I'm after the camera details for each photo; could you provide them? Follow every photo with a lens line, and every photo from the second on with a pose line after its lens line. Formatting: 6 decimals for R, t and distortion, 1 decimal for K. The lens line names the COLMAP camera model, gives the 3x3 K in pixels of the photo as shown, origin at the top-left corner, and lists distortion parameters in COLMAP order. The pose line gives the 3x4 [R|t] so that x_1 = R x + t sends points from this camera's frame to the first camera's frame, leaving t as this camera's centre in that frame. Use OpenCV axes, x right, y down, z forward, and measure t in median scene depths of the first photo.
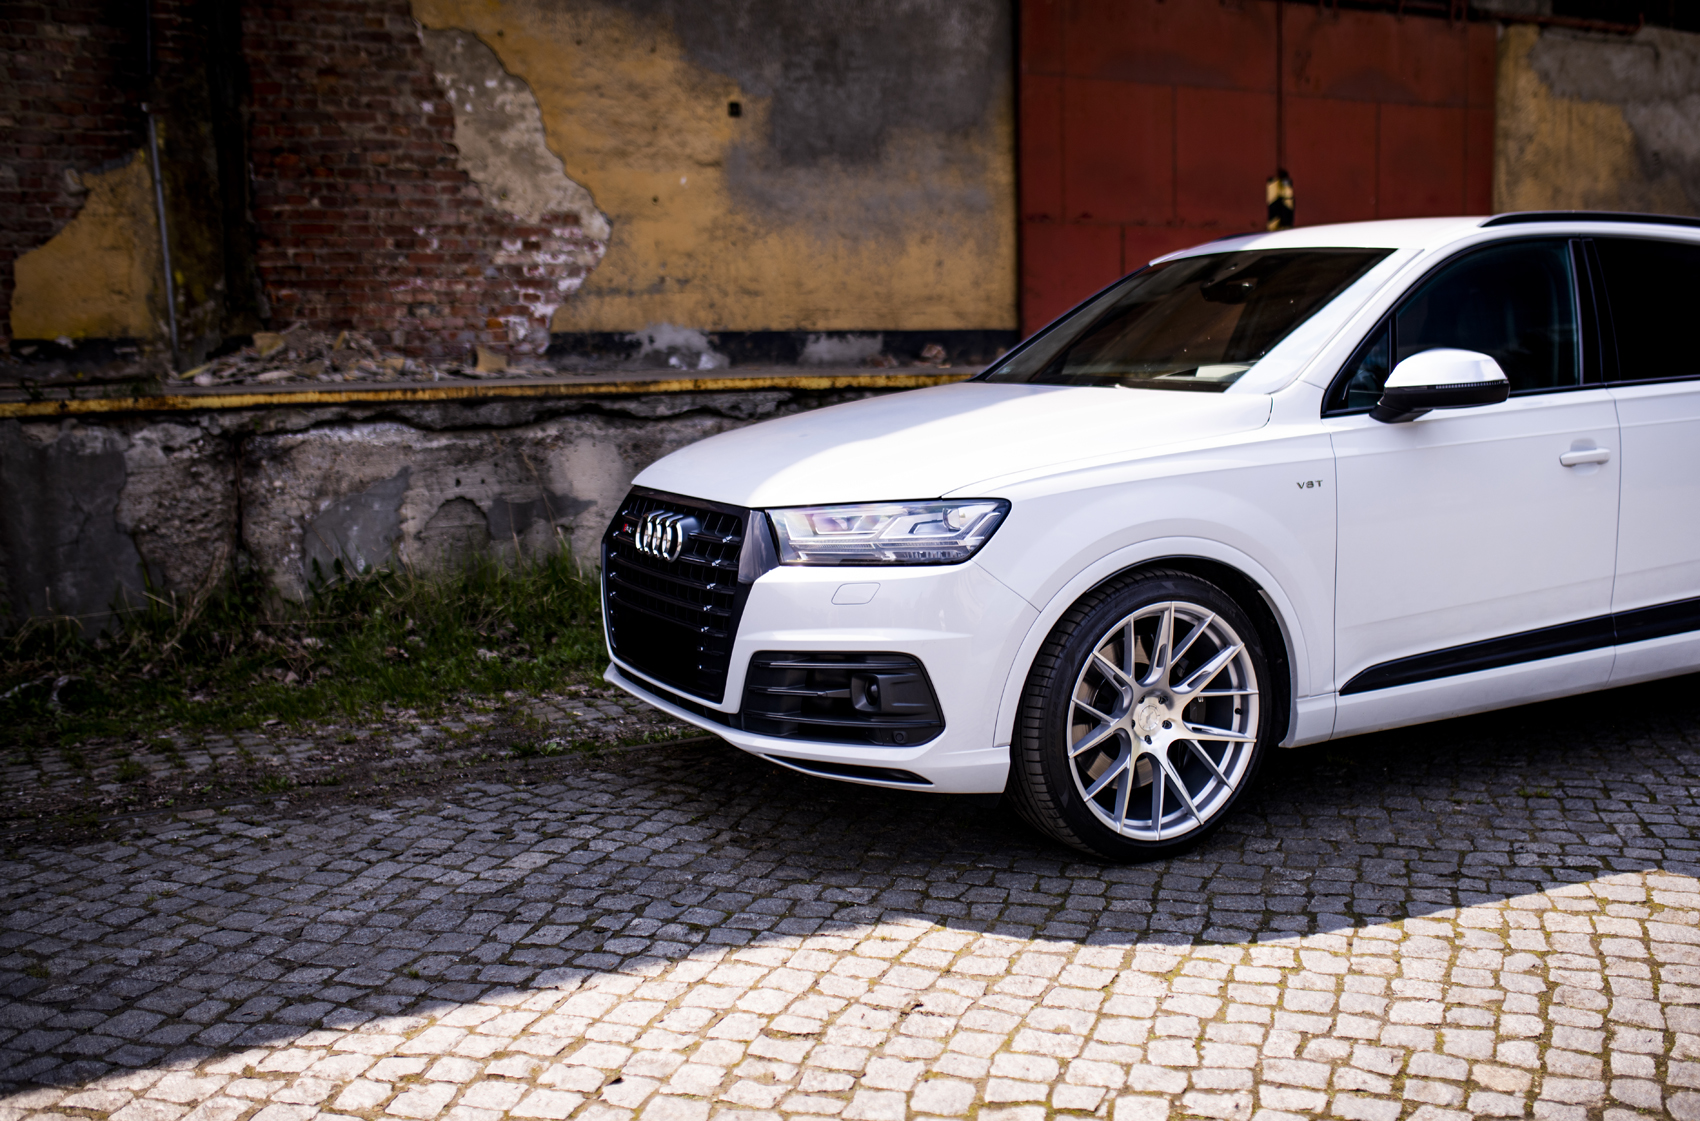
lens RADIAL K [[1724.6, 0, 892.7], [0, 1724.6, 581.7], [0, 0, 1]] dist [-0.061571, 0.092285]
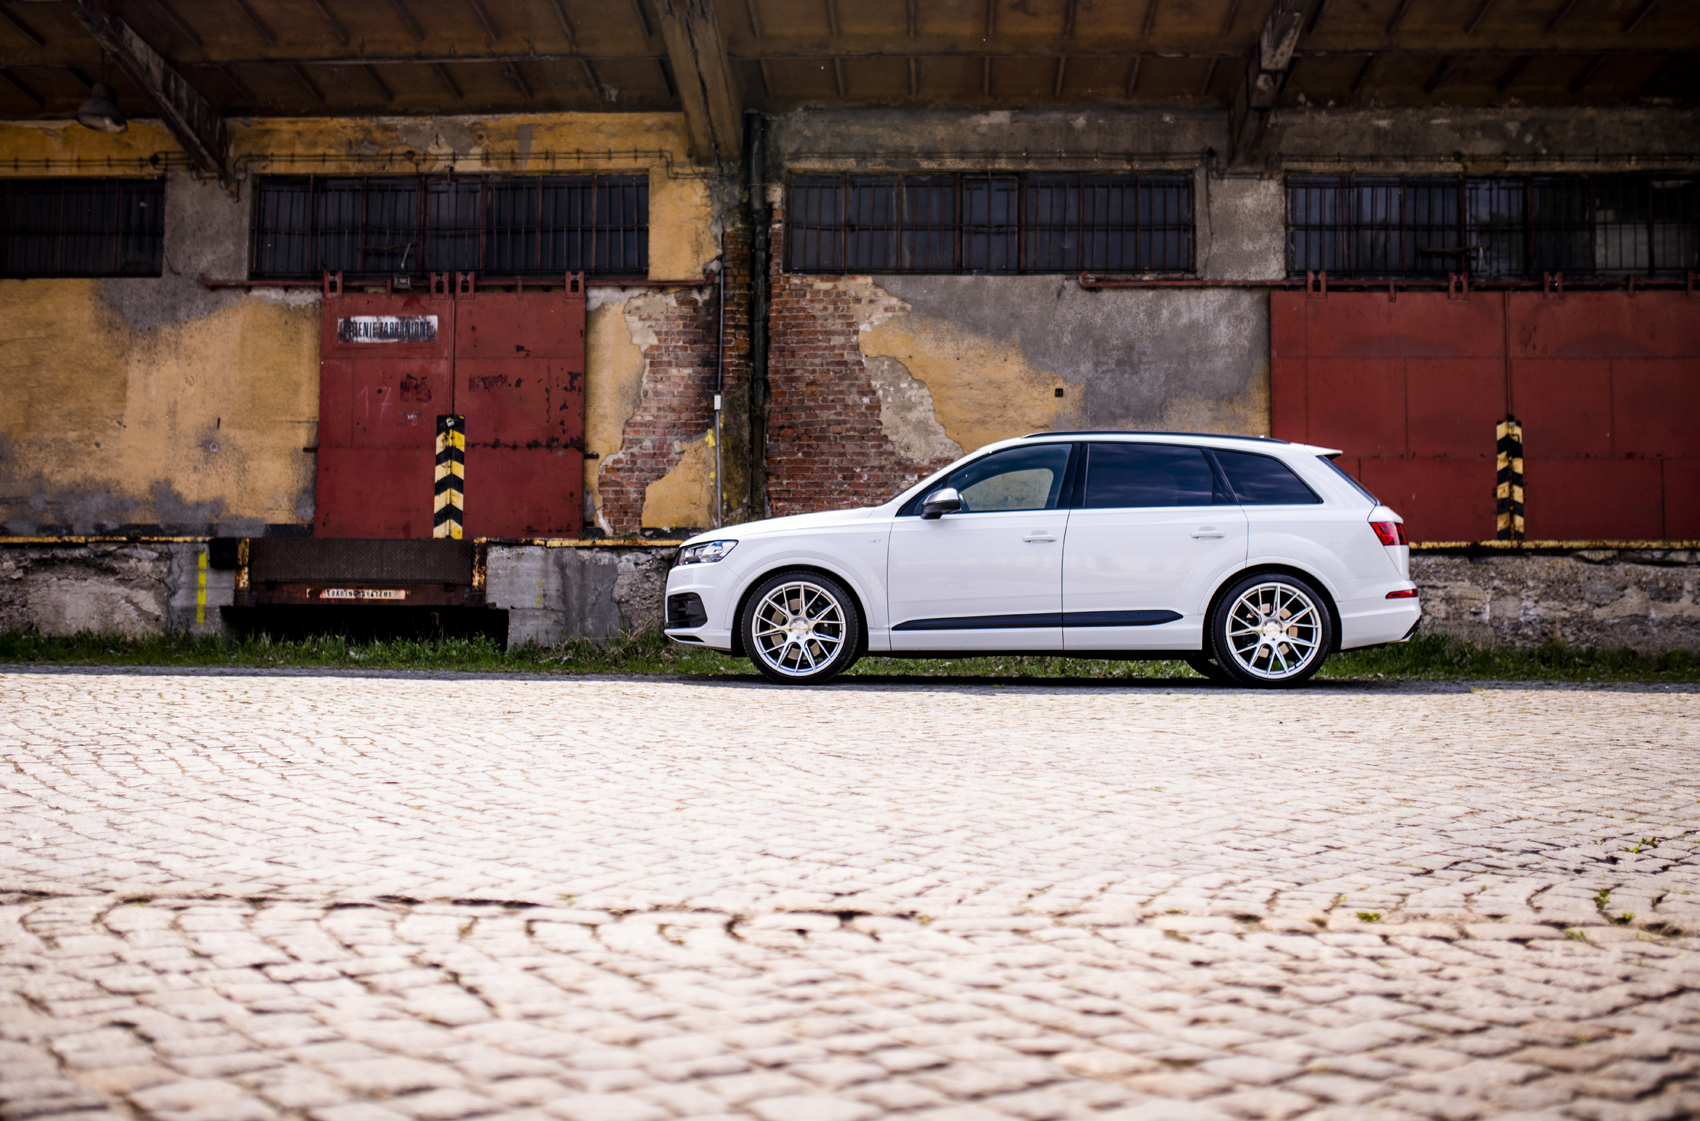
lens RADIAL K [[1813.7, 0, 825.1], [0, 1813.7, 501.6], [0, 0, 1]] dist [-0.077480, 0.134478]
pose [[0.838667, -0.016039, -0.544408, 0.754304], [-0.095950, 0.979582, -0.176673, 0.167202], [0.536126, 0.200405, 0.820004, -0.559333]]
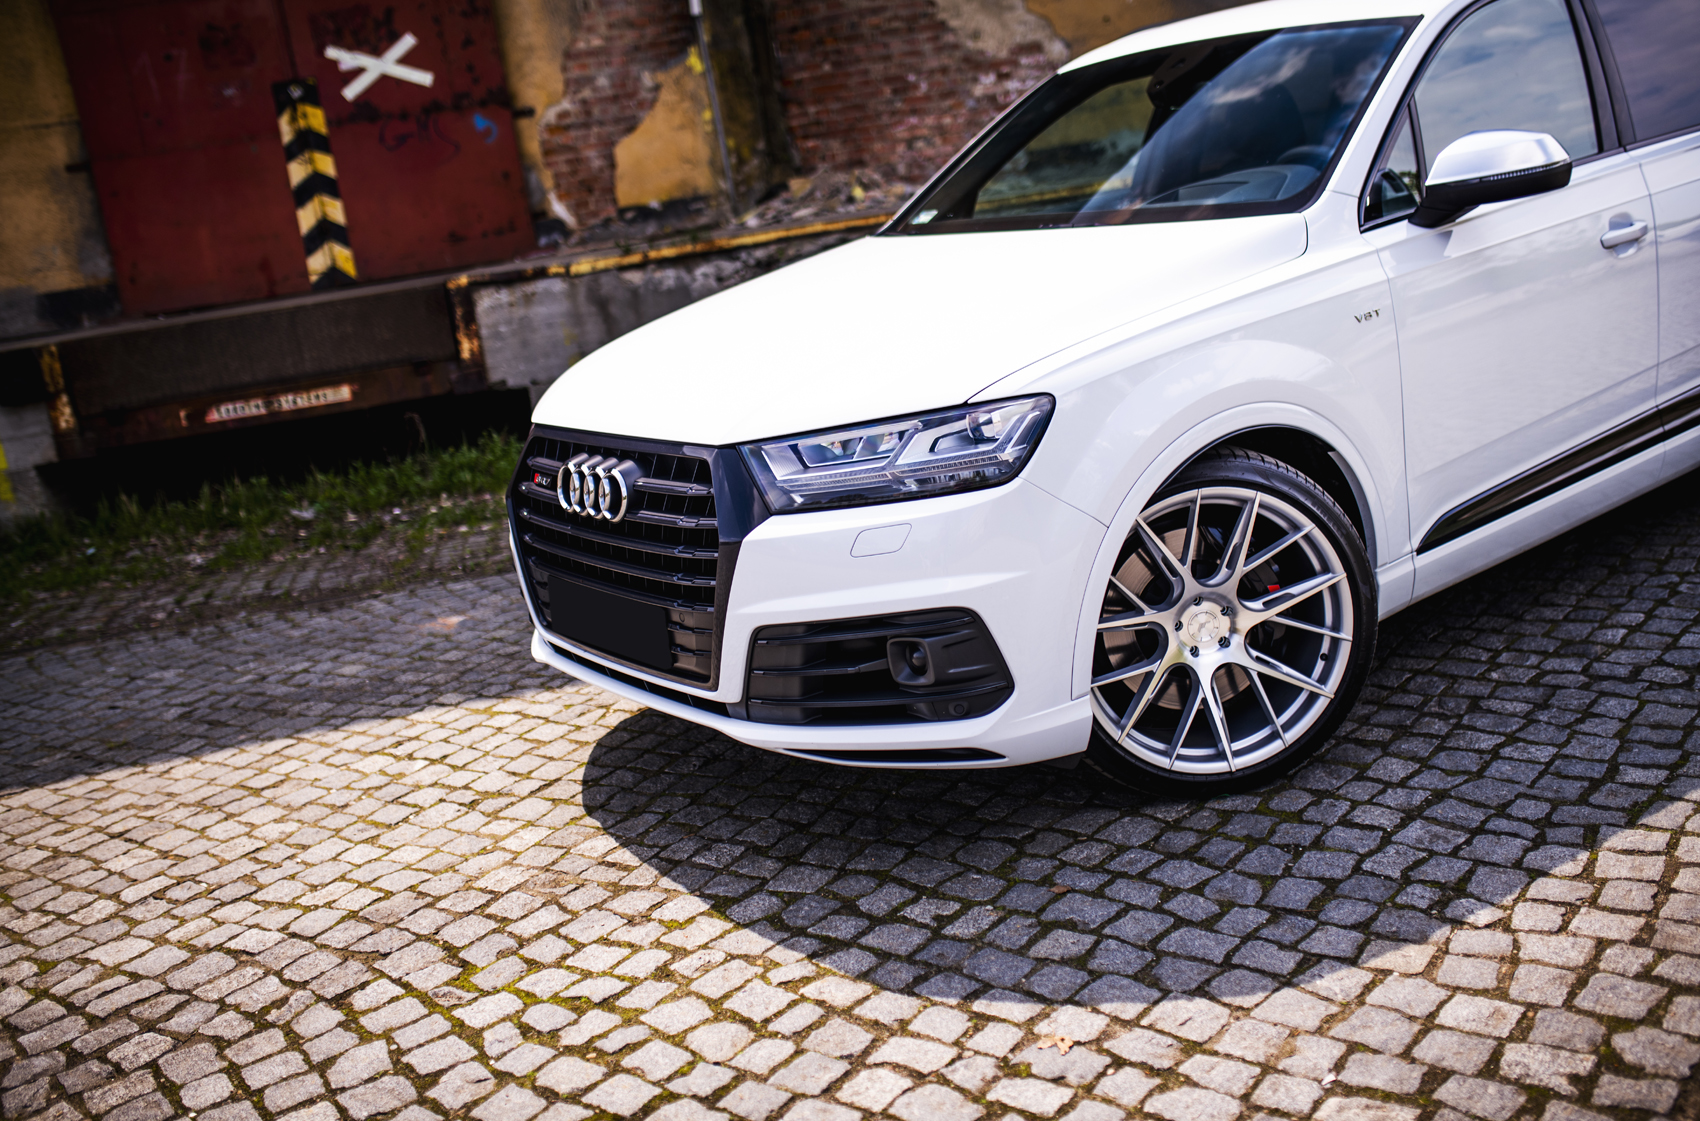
lens RADIAL K [[1616.0, 0, 850.0], [0, 1616.0, 560.5], [0, 0, 1]] dist [-0.074029, 0.114894]
pose [[0.930596, -0.038115, -0.364059, 0.092417], [0.081477, 0.991182, 0.104499, 0.013004], [0.356866, -0.126908, 0.925495, -0.121314]]
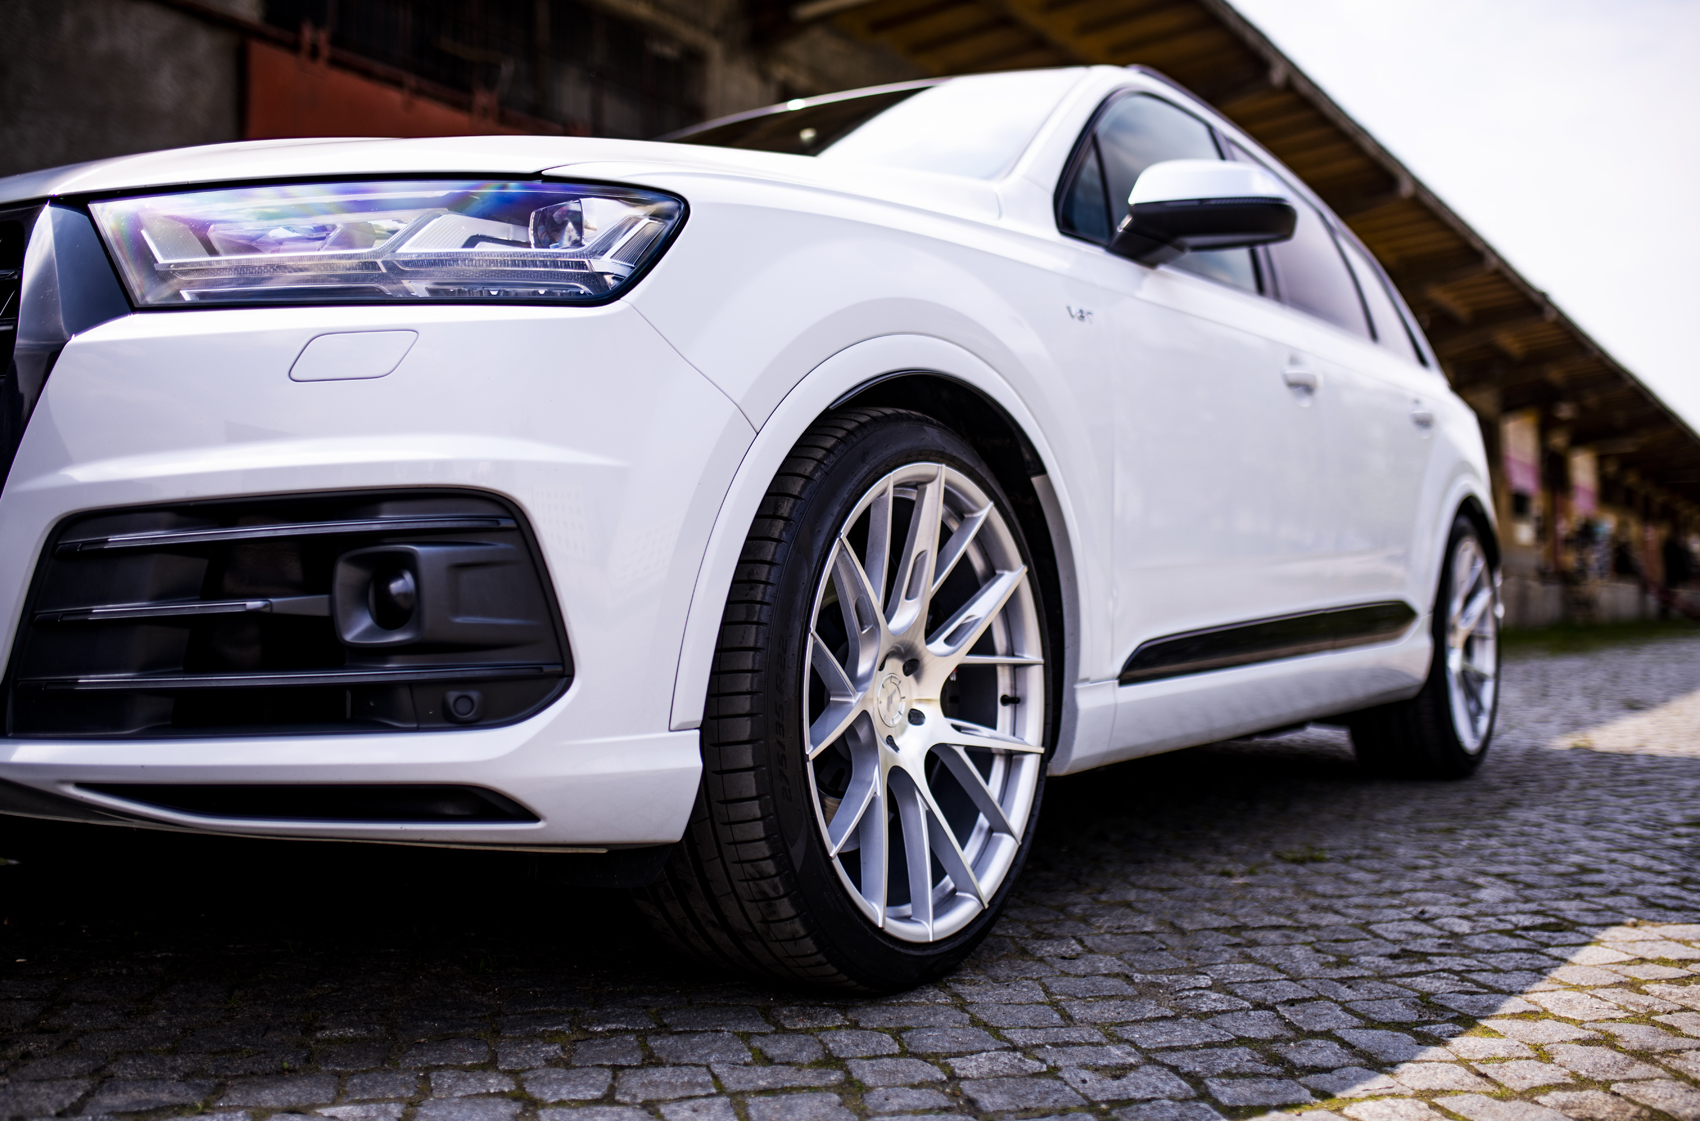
lens RADIAL K [[1637.5, 0, 850.0], [0, 1637.5, 560.5], [0, 0, 1]] dist [-0.001163, -0.000873]
pose [[0.883946, 0.027120, 0.466803, -0.041183], [0.054332, 0.985597, -0.160145, 0.052760], [-0.464423, 0.166922, 0.869741, 0.263783]]
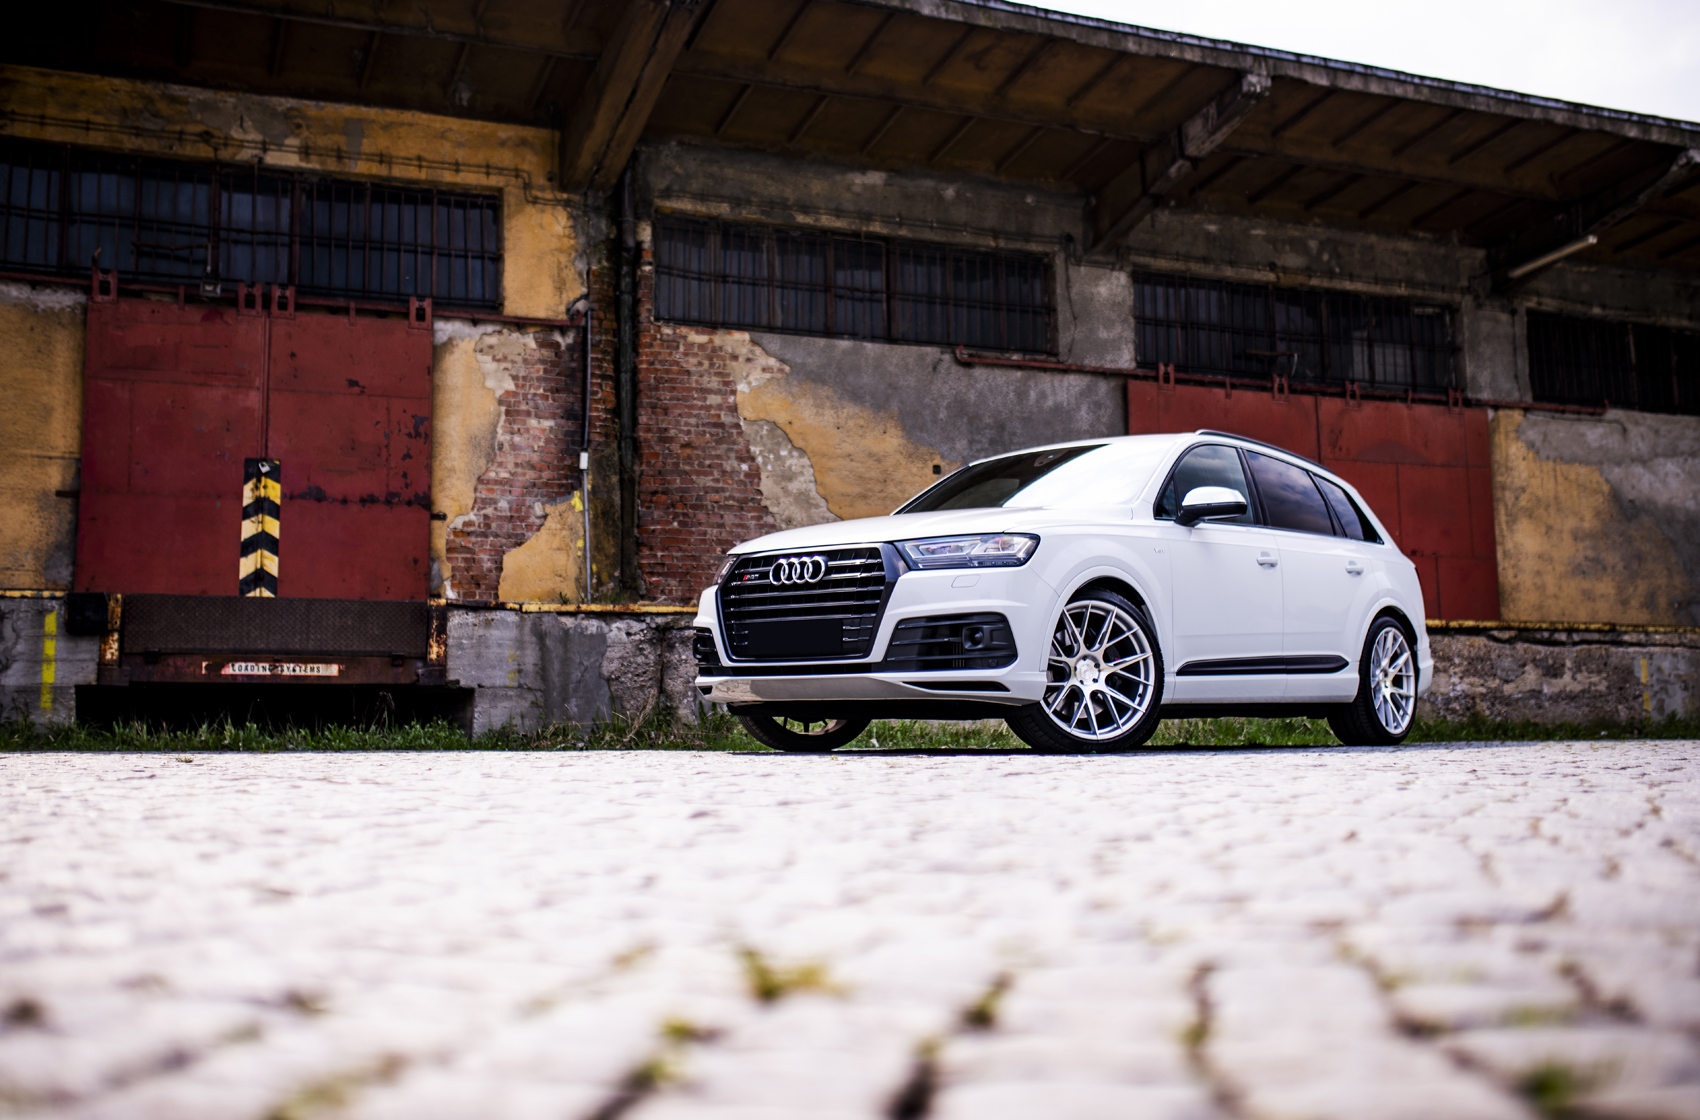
lens RADIAL K [[1749.9, 0, 841.8], [0, 1749.9, 552.0], [0, 0, 1]] dist [-0.073442, 0.122729]
pose [[0.991569, -0.012753, -0.128953, 0.027642], [-0.020459, 0.967256, -0.252977, 0.223642], [0.127956, 0.253483, 0.958840, -0.564188]]
